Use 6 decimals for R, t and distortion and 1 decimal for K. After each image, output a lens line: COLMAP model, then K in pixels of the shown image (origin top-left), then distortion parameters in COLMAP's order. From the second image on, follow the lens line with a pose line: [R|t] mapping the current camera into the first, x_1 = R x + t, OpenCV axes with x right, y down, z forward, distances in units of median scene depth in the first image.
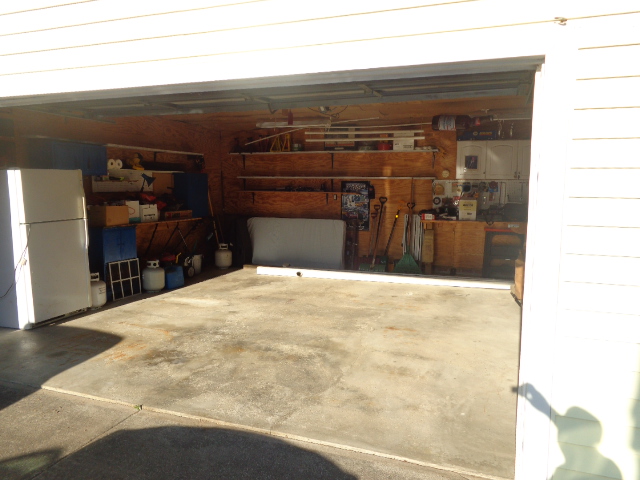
lens RADIAL K [[485.2, 0, 320.0], [0, 485.2, 240.0], [0, 0, 1]] dist [0.007452, -0.001607]
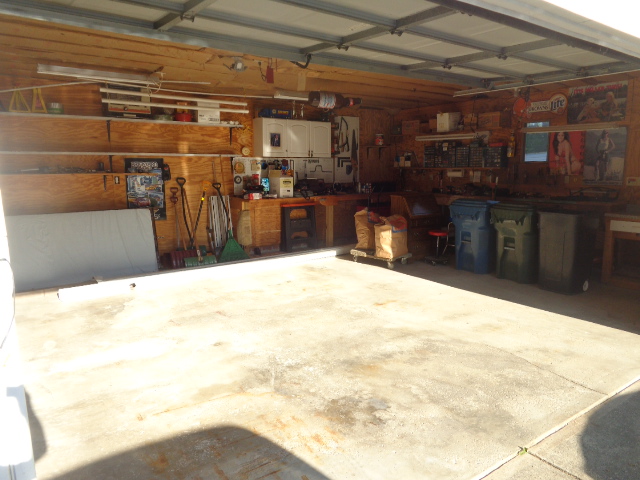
lens RADIAL K [[485.2, 0, 320.0], [0, 485.2, 240.0], [0, 0, 1]] dist [0.007452, -0.001607]
pose [[0.546577, -0.134535, 0.826531, -0.505579], [0.102281, 0.990346, 0.093562, -0.039304], [-0.831139, 0.033400, 0.555060, 0.370743]]
